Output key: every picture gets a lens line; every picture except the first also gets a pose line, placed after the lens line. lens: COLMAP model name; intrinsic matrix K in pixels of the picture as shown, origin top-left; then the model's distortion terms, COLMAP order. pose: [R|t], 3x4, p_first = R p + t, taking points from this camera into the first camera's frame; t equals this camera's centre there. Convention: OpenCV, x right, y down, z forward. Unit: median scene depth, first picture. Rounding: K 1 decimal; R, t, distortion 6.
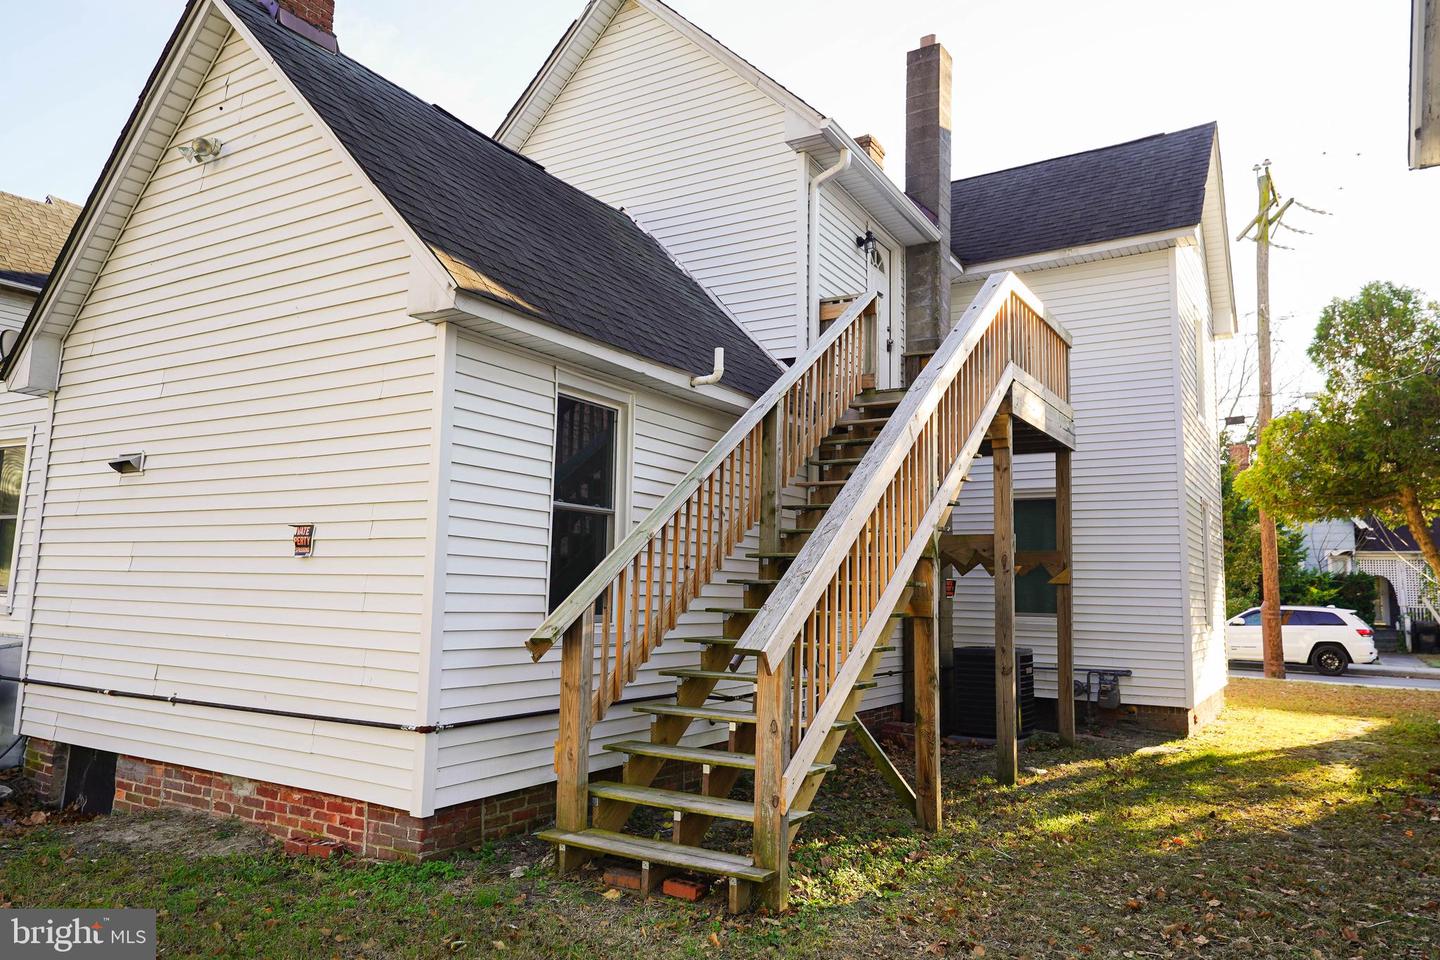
lens RADIAL K [[991.8, 0, 717.6], [0, 991.8, 480.6], [0, 0, 1]] dist [0.027693, -0.004528]
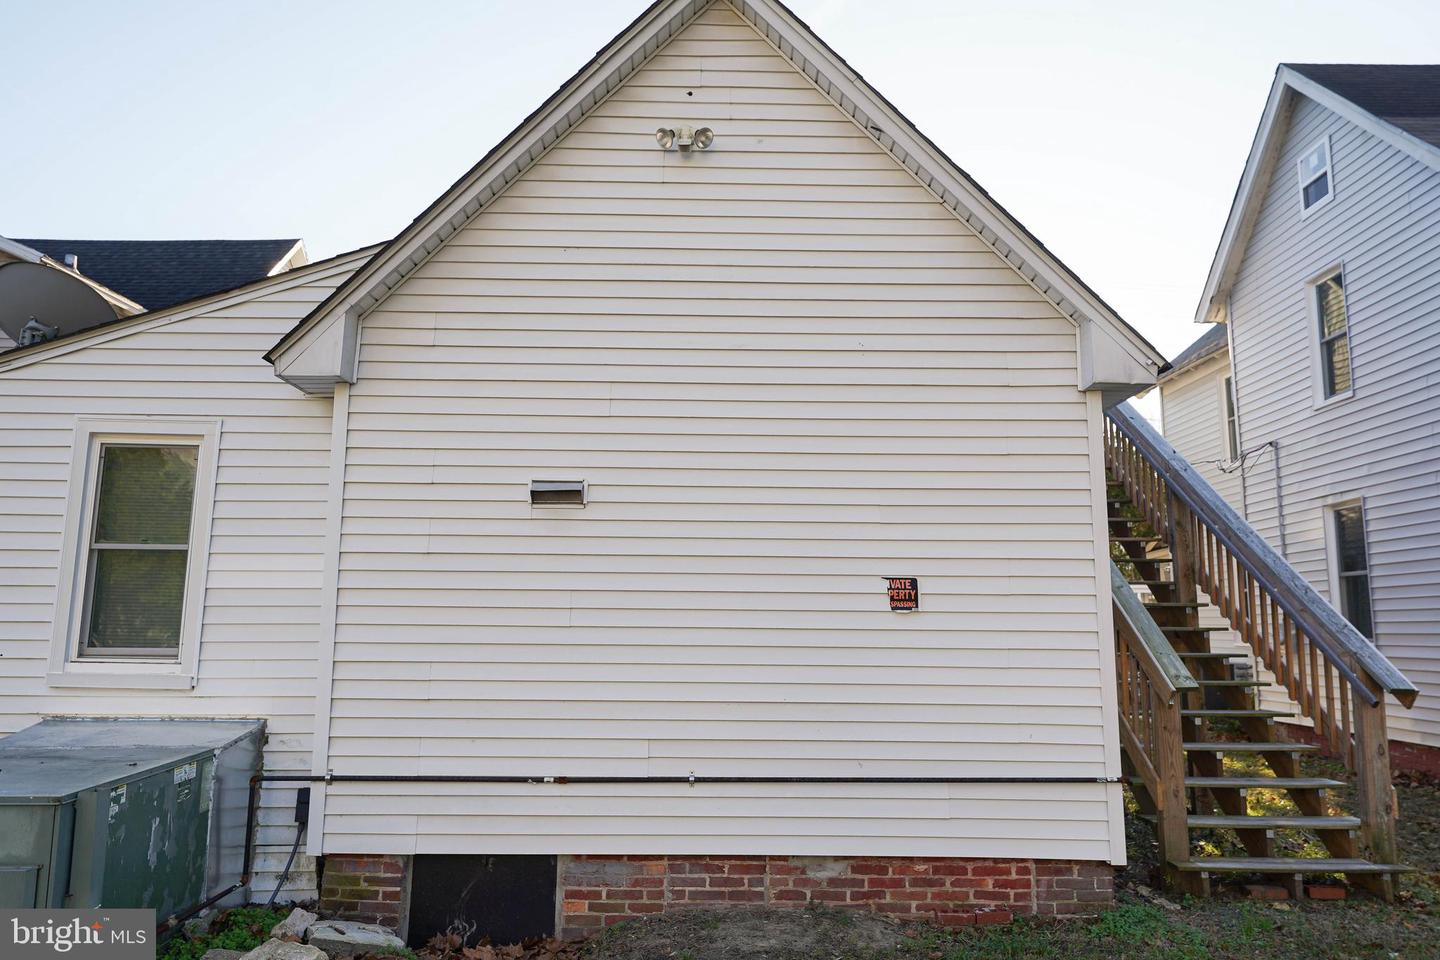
lens RADIAL K [[991.8, 0, 723.8], [0, 991.8, 483.8], [0, 0, 1]] dist [0.027693, -0.004528]
pose [[0.836244, 0.063841, 0.544629, -1.063581], [-0.050564, 0.997946, -0.039342, 0.000866], [-0.546022, 0.005361, 0.837754, 0.296926]]
